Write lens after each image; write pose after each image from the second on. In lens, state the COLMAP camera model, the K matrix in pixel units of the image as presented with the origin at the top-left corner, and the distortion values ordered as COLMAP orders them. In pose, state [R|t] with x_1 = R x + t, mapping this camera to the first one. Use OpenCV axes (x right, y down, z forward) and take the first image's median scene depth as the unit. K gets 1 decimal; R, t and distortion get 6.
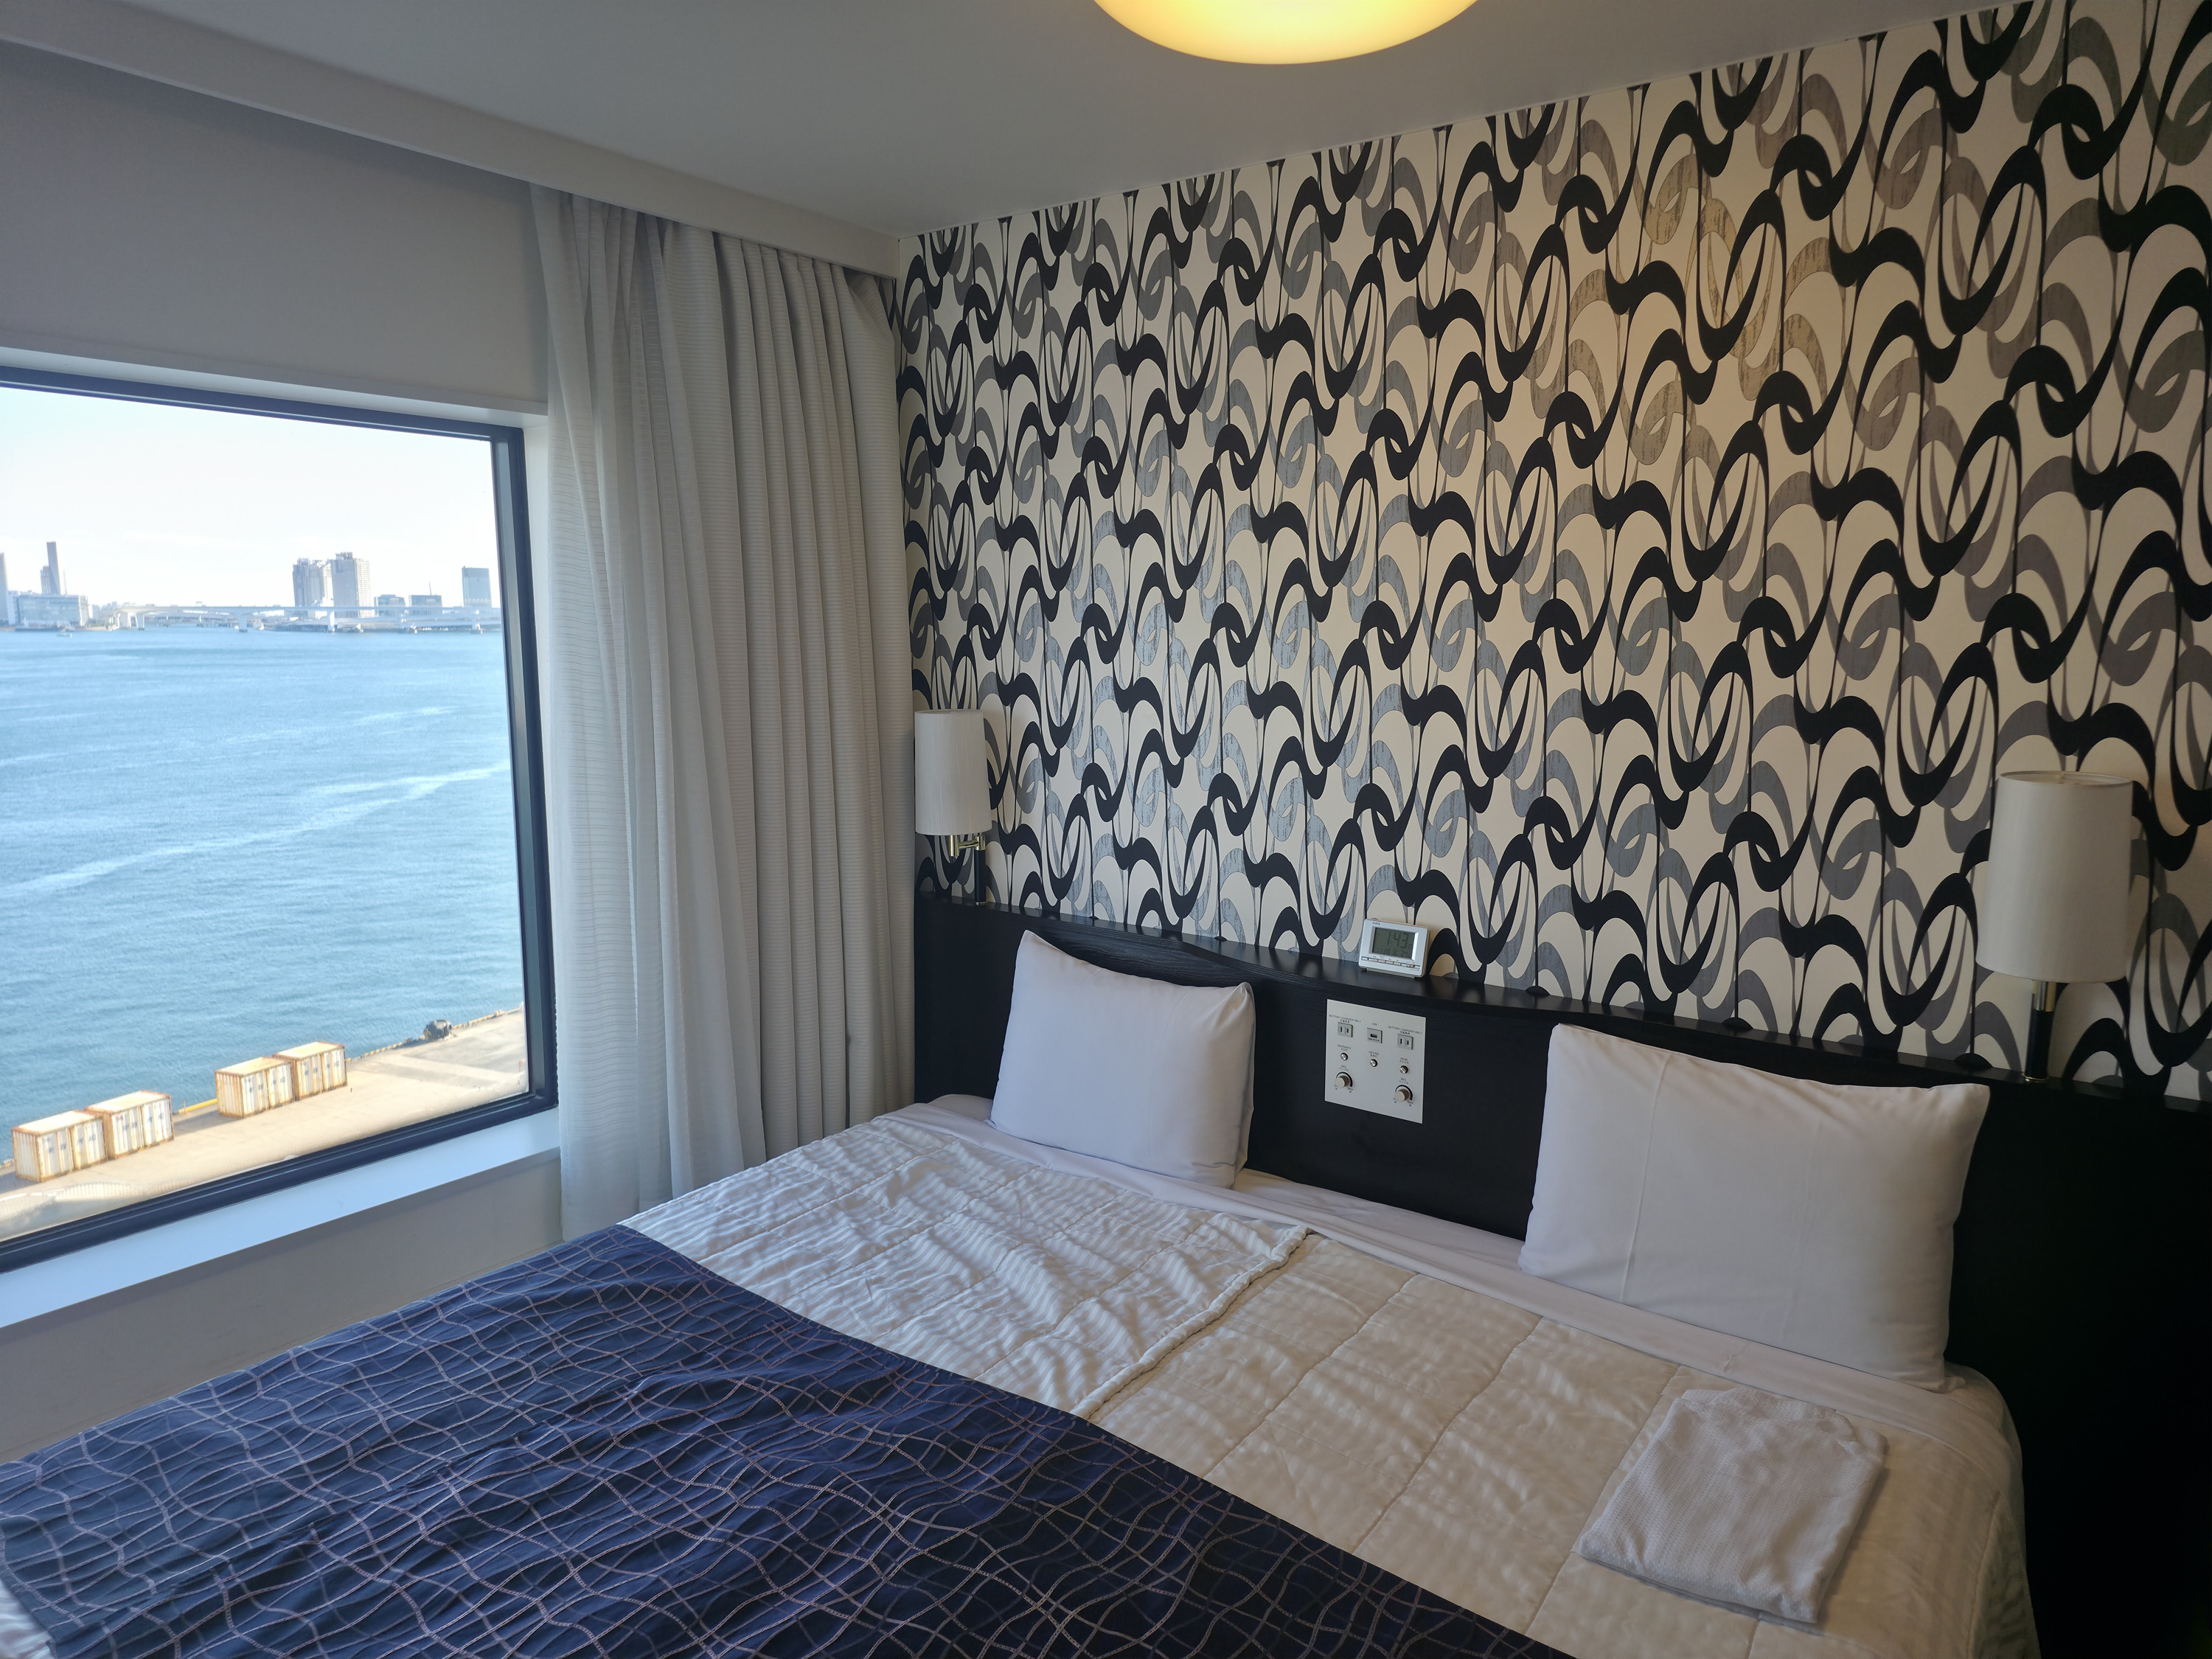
lens RADIAL K [[1456.0, 0, 1114.4], [0, 1456.0, 833.3], [0, 0, 1]] dist [0.053420, -0.029689]
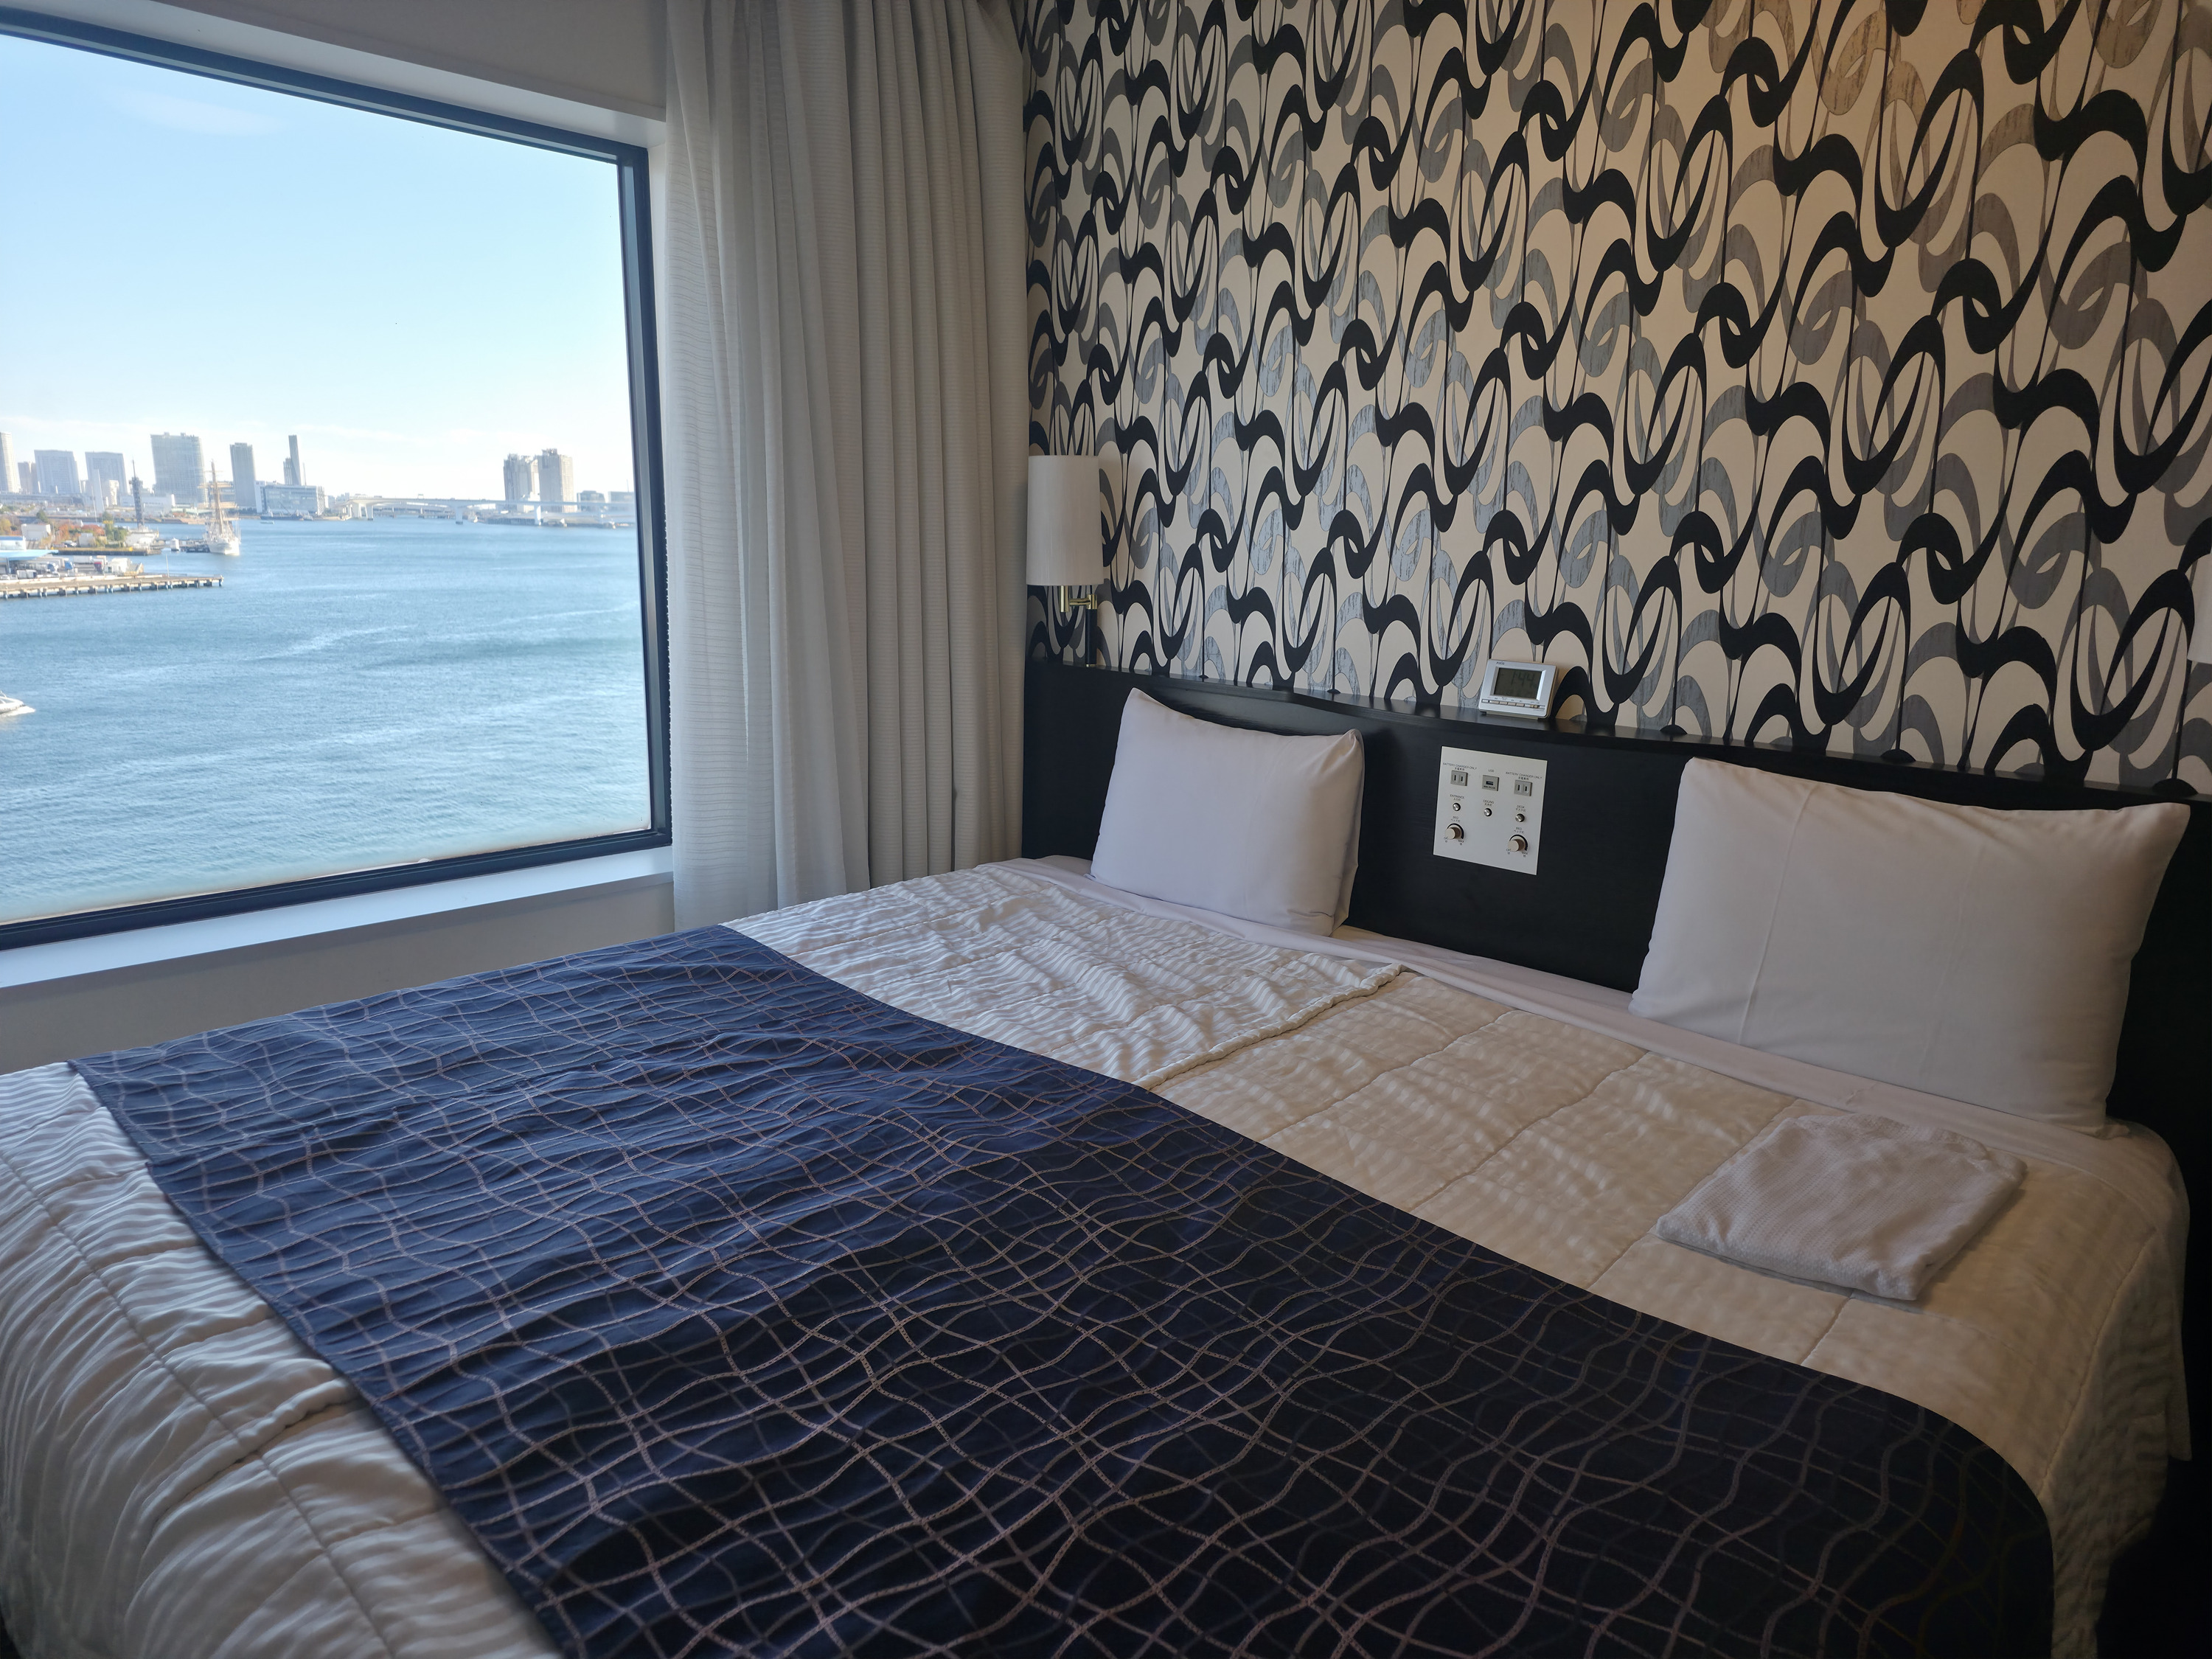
lens RADIAL K [[1456.0, 0, 1089.6], [0, 1456.0, 838.9], [0, 0, 1]] dist [0.053420, -0.029689]
pose [[0.991140, 0.044748, -0.125060, 0.047625], [-0.036436, 0.997021, 0.067981, 0.138373], [0.127729, -0.062822, 0.989817, 0.035356]]
